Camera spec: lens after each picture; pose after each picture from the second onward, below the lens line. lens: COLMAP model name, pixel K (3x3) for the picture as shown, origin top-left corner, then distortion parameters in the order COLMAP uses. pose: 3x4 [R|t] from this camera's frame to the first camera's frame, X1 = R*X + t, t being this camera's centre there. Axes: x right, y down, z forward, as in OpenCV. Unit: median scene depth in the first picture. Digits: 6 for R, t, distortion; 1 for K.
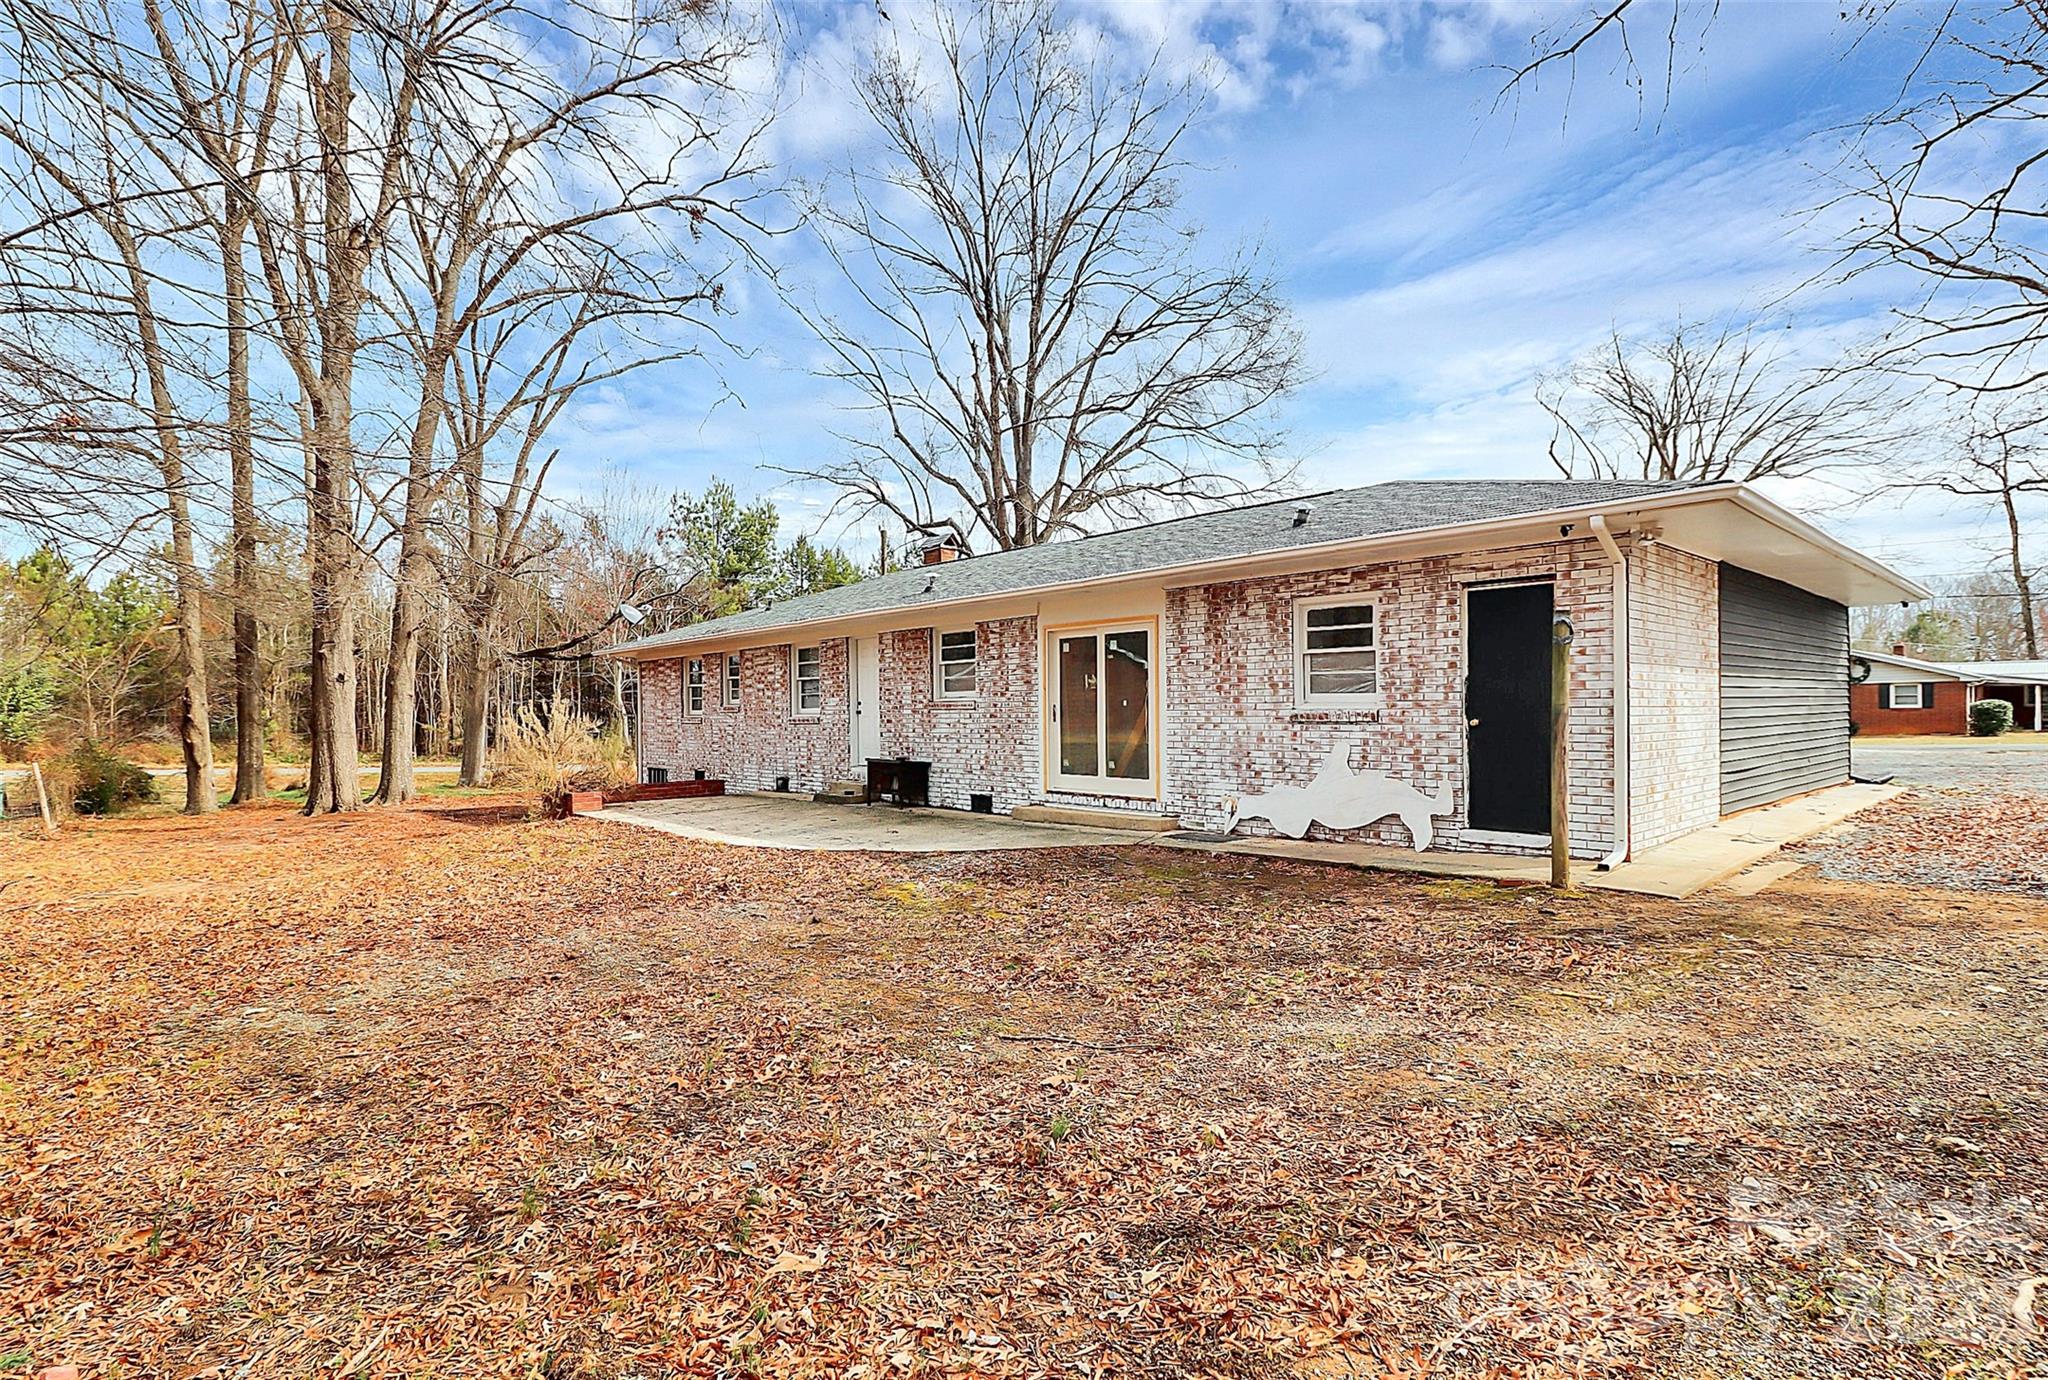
lens RADIAL K [[987.3, 0, 1026.3], [0, 987.3, 708.2], [0, 0, 1]] dist [-0.003694, 0.000349]
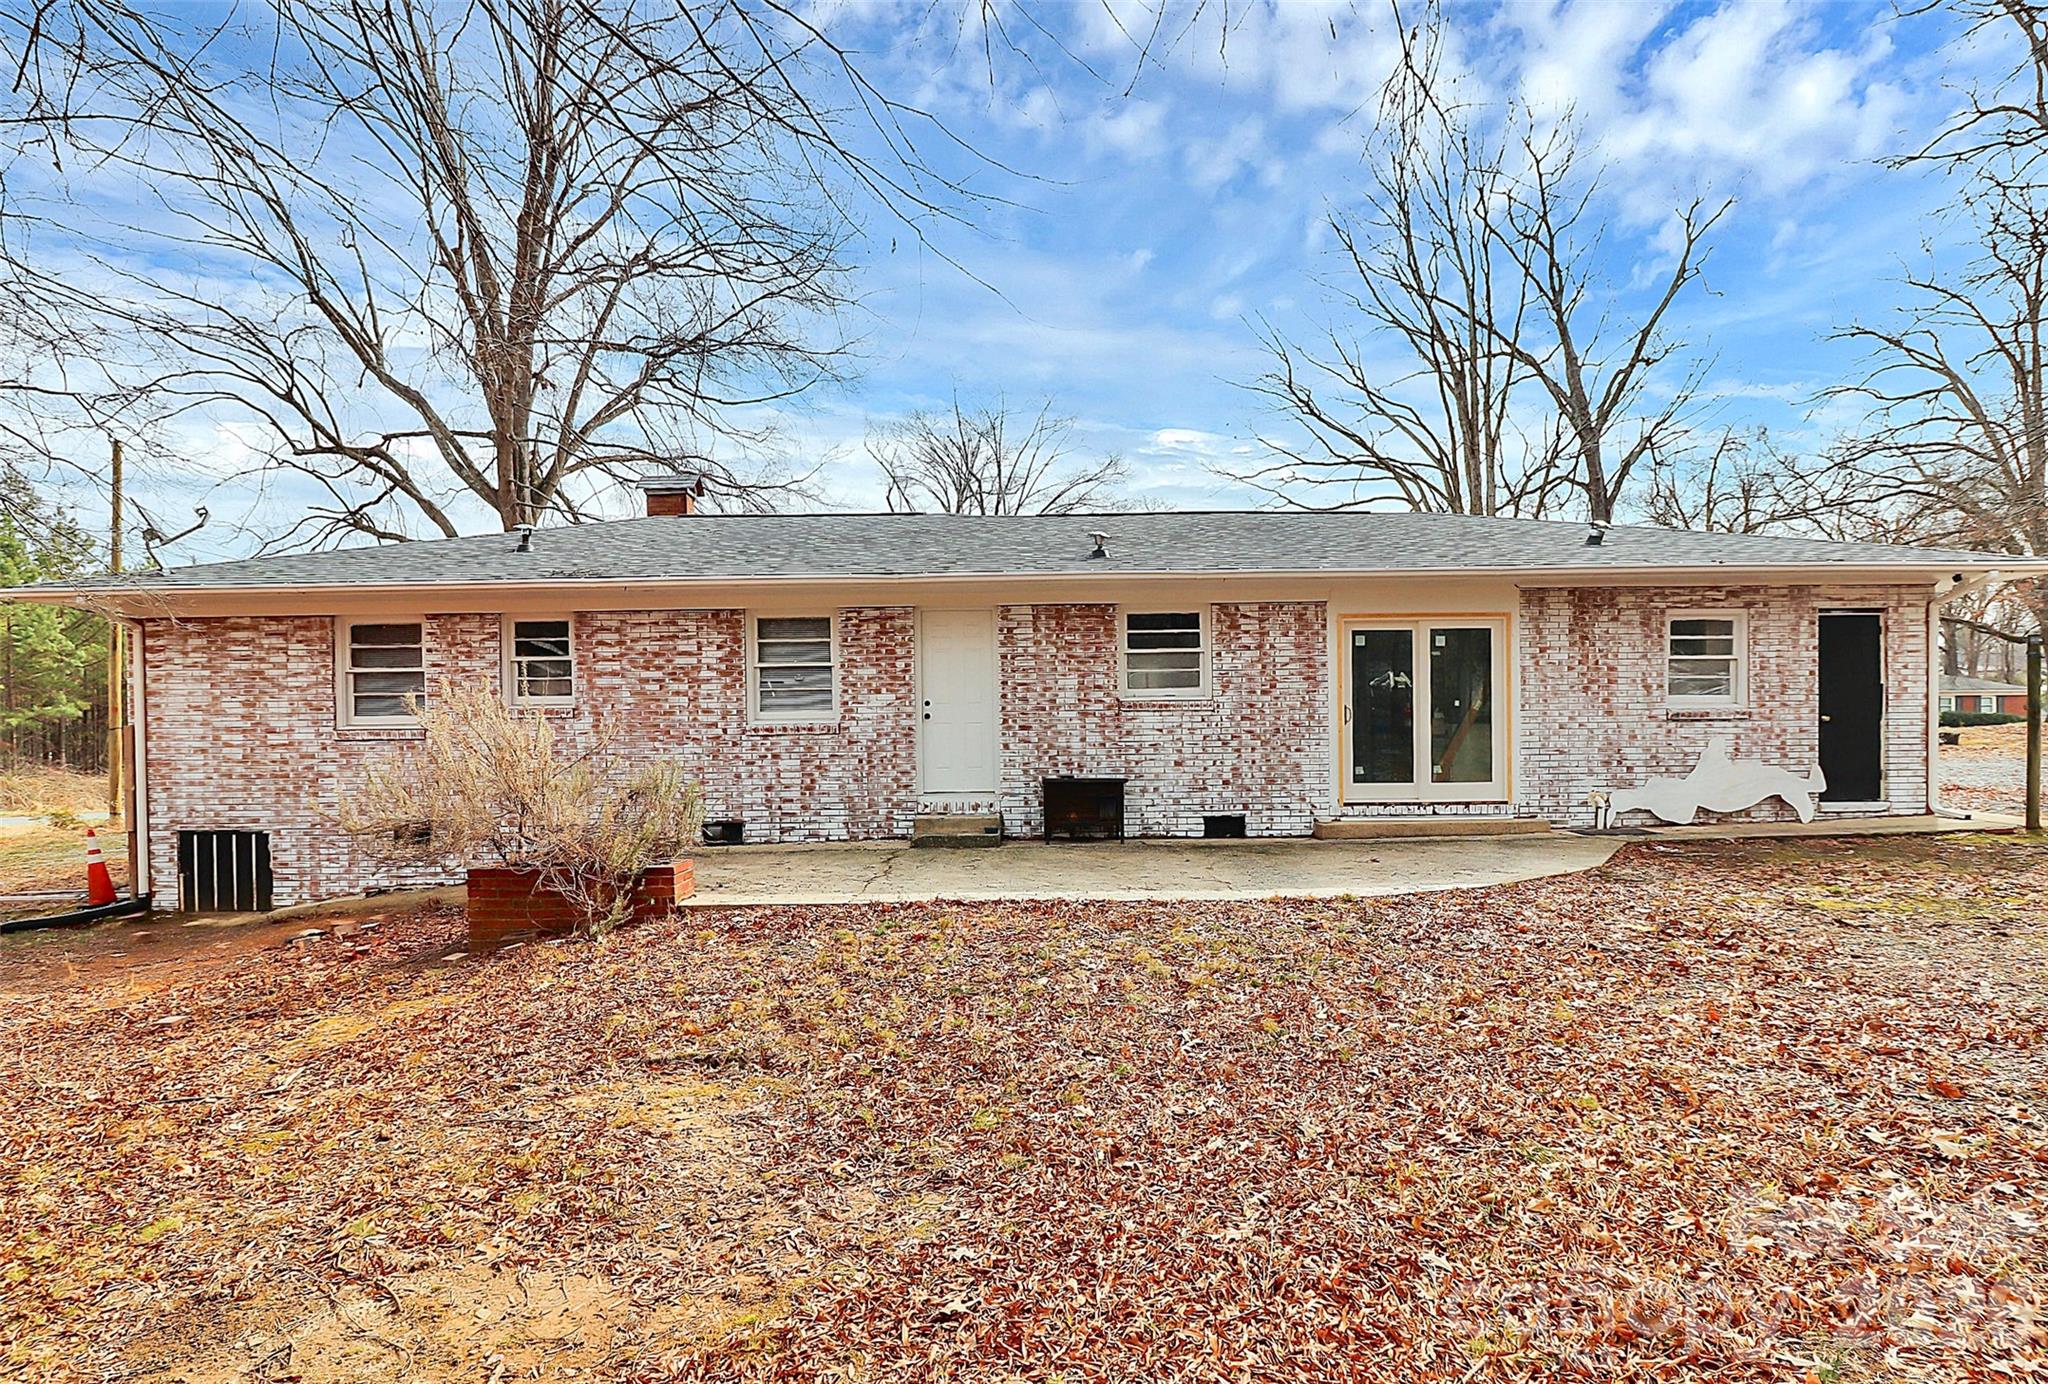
lens RADIAL K [[989.8, 0, 1021.9], [0, 989.8, 710.3], [0, 0, 1]] dist [-0.002313, -0.009344]
pose [[0.680105, 0.005987, 0.733090, -0.713035], [0.002800, 0.999938, -0.010764, 0.008790], [-0.733109, 0.009373, 0.680047, 0.538422]]
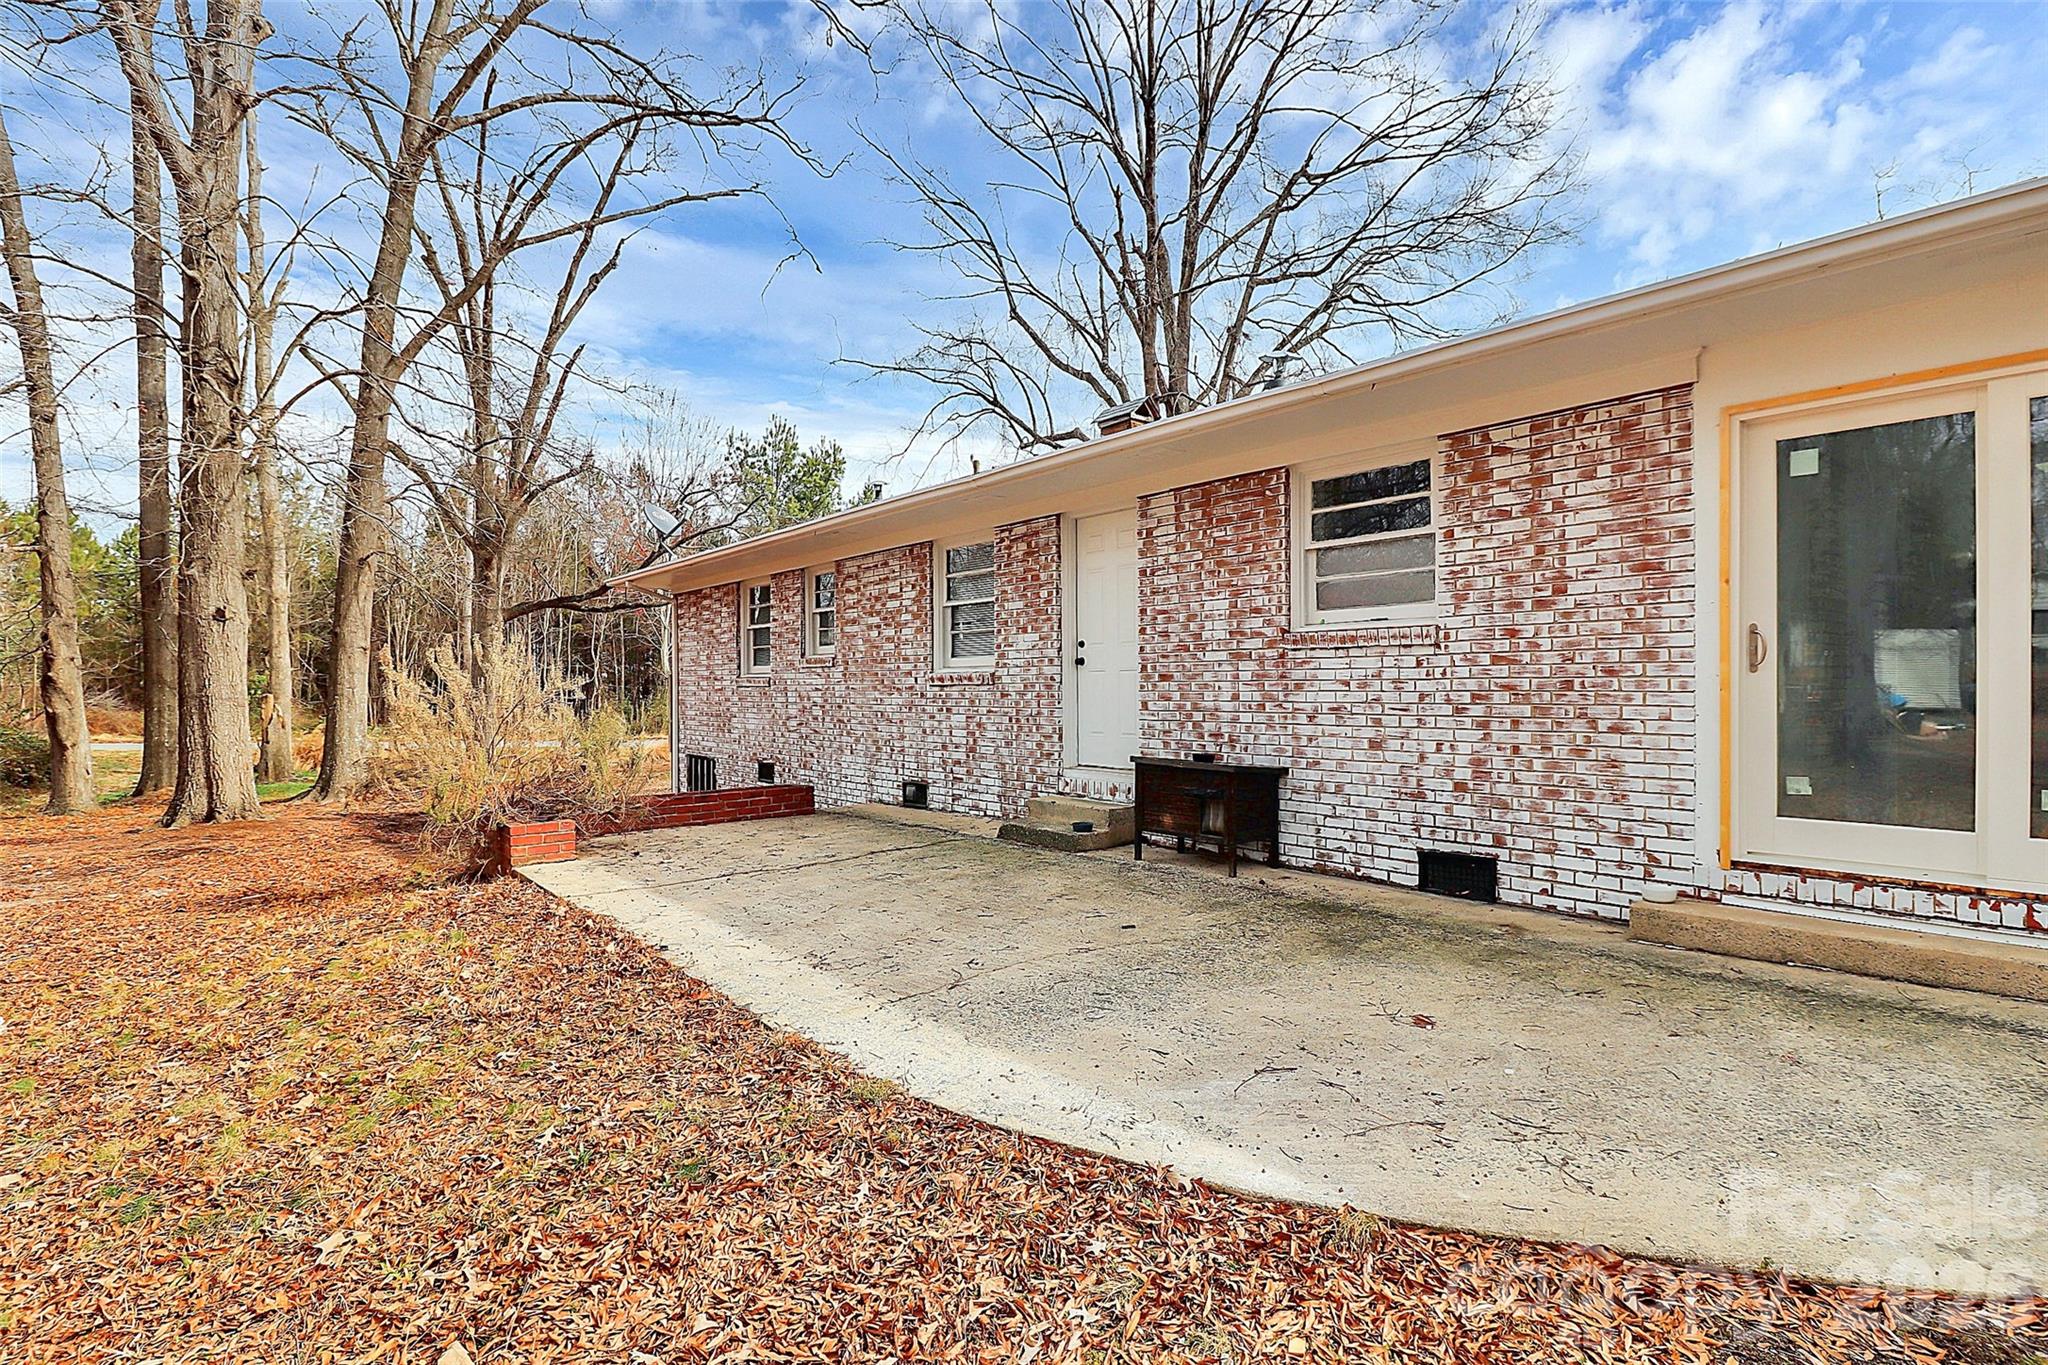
lens RADIAL K [[989.8, 0, 1026.6], [0, 989.8, 684.5], [0, 0, 1]] dist [-0.002313, -0.009344]
pose [[0.998661, 0.003620, -0.051600, -0.192312], [-0.003406, 0.999985, 0.004242, 0.015714], [0.051614, -0.004061, 0.998659, 0.549699]]
